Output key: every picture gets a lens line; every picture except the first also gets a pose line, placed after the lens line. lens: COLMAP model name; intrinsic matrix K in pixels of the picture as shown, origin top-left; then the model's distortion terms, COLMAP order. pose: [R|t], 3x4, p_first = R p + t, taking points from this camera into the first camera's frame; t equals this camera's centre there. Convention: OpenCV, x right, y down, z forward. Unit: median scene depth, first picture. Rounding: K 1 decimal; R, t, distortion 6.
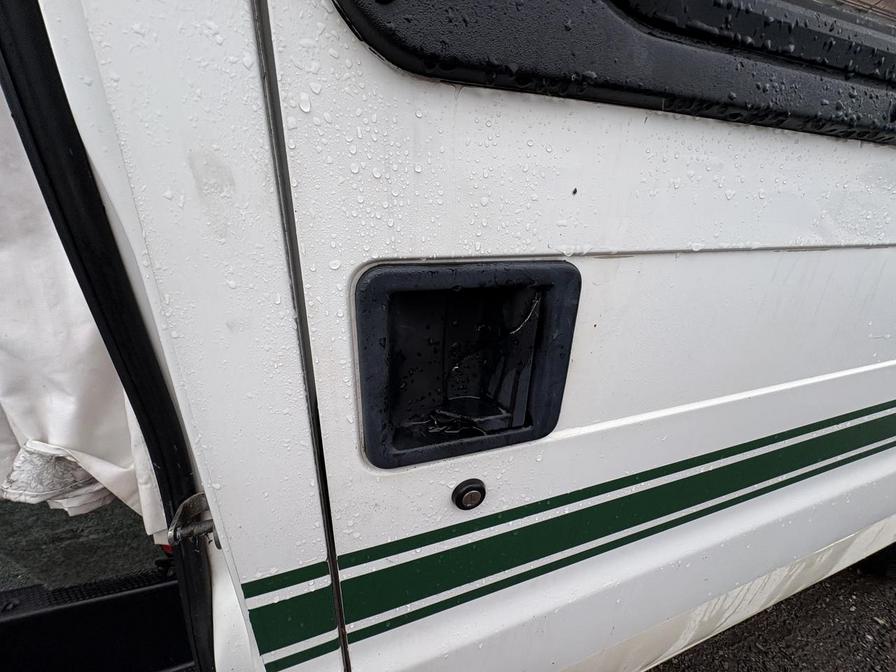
lens RADIAL K [[358.5, 0, 454.1], [0, 358.5, 334.0], [0, 0, 1]] dist [-0.004011, 0.001617]
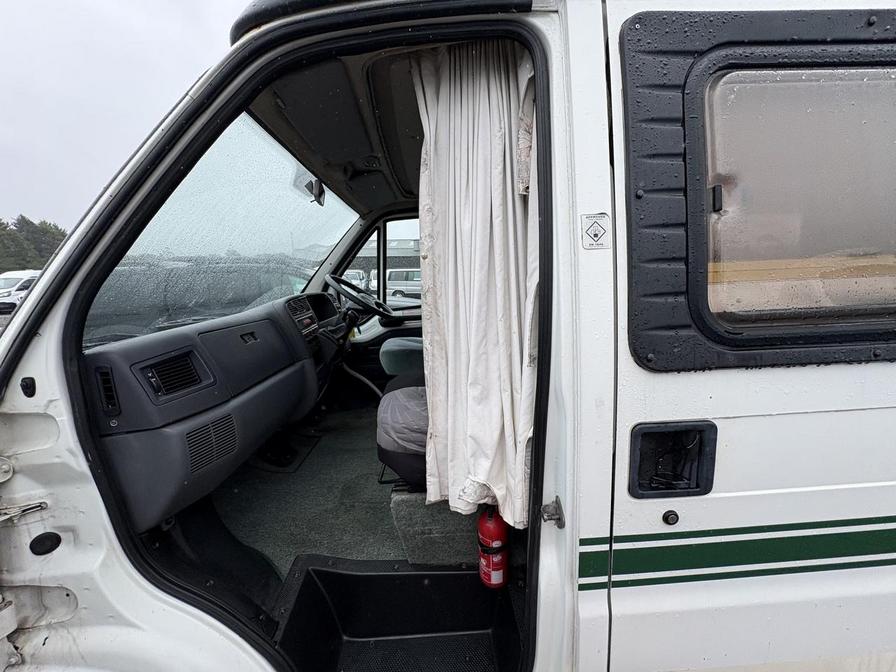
lens RADIAL K [[358.5, 0, 448.5], [0, 358.5, 336.8], [0, 0, 1]] dist [-0.004011, 0.001617]
pose [[0.952707, -0.026367, -0.302744, -0.634224], [-0.037211, 0.978611, -0.202329, -0.184077], [0.301604, 0.204025, 0.931348, -1.945172]]
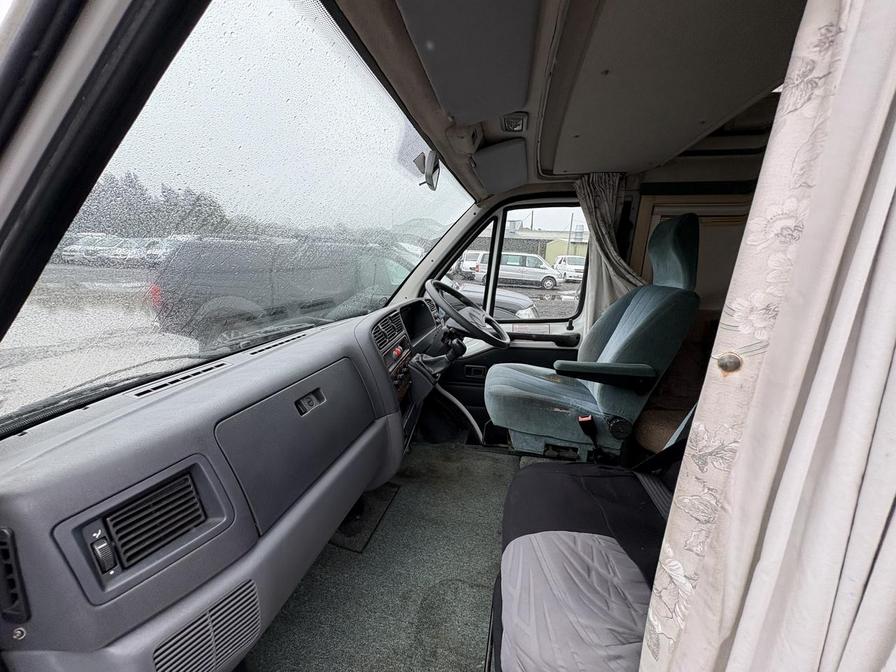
lens RADIAL K [[358.5, 0, 443.4], [0, 358.5, 335.3], [0, 0, 1]] dist [-0.004011, 0.001617]
pose [[0.848352, 0.094939, -0.520850, -1.929495], [-0.187142, 0.974054, -0.127267, -1.269081], [0.495254, 0.205440, 0.844108, -0.611780]]
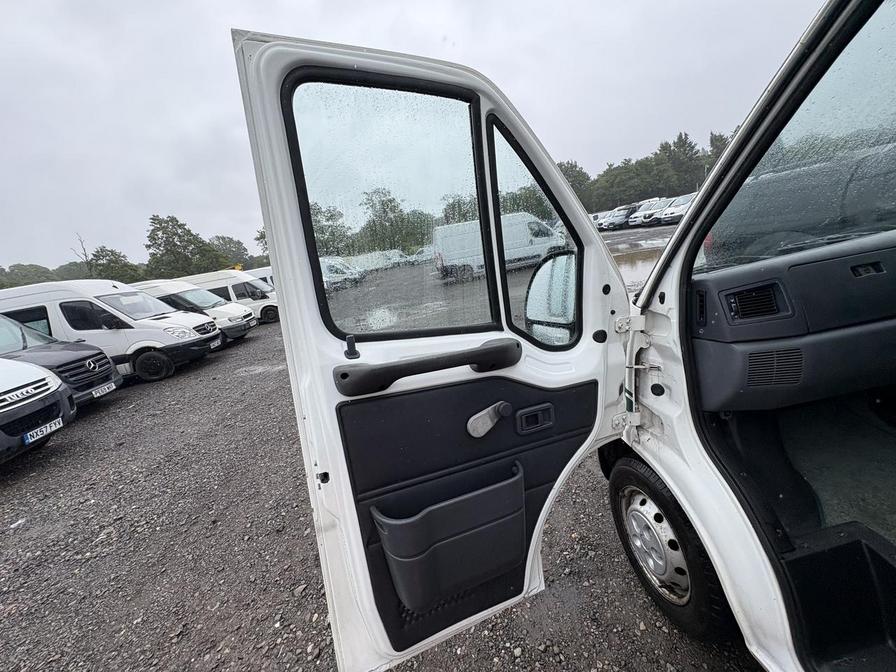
lens RADIAL K [[358.5, 0, 448.4], [0, 358.5, 336.3], [0, 0, 1]] dist [-0.004011, 0.001617]
pose [[-0.237448, 0.228505, -0.944142, 0.427863], [-0.191037, 0.941974, 0.276025, -0.493501], [0.952430, 0.245907, -0.180017, -1.936653]]
